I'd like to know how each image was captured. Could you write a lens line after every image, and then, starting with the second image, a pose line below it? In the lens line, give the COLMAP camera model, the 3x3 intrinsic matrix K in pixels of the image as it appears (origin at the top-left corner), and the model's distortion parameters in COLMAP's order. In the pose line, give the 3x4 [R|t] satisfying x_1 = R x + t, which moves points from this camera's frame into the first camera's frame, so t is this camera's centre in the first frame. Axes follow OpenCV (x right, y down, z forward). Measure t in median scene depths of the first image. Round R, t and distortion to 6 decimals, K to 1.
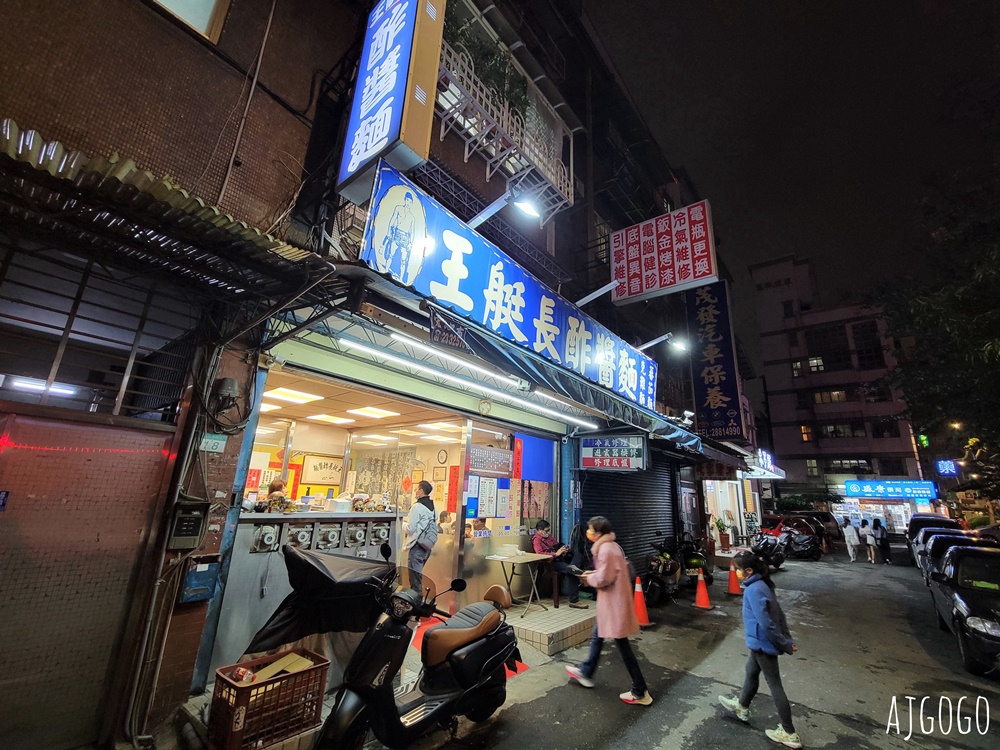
lens RADIAL K [[408.9, 0, 513.1], [0, 408.9, 368.1], [0, 0, 1]] dist [-0.001571, -0.000153]
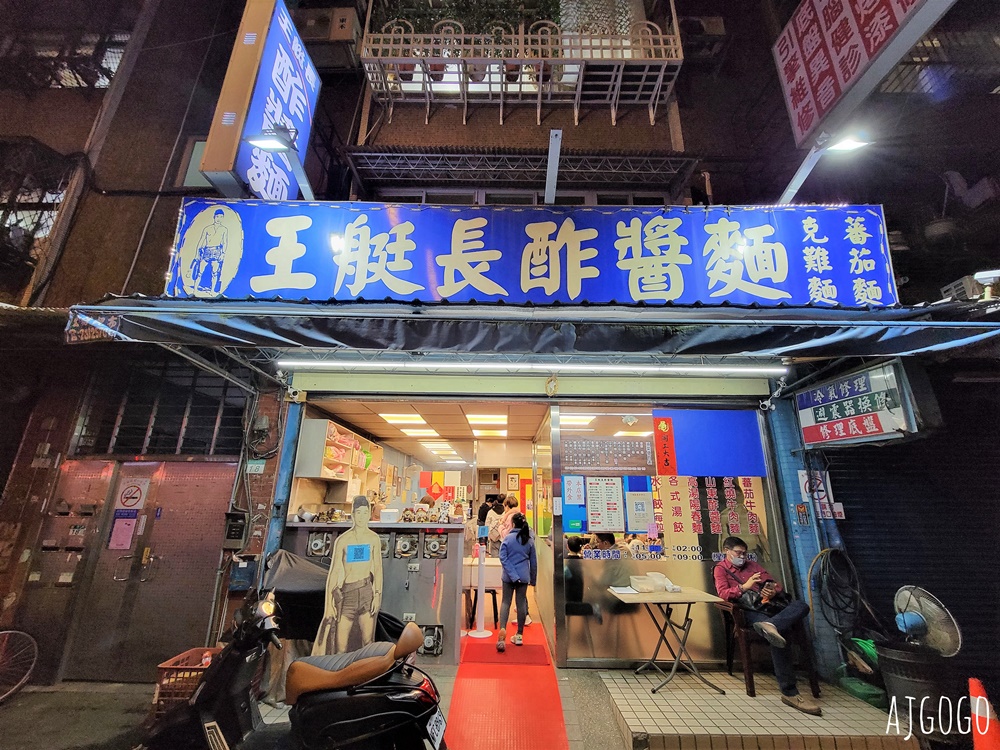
lens RADIAL K [[408.9, 0, 513.1], [0, 408.9, 368.1], [0, 0, 1]] dist [-0.001571, -0.000153]
pose [[0.626587, -0.276331, -0.728718, 0.560953], [0.250624, 0.956809, -0.147325, 0.194612], [0.737955, -0.090322, 0.668779, 0.533222]]
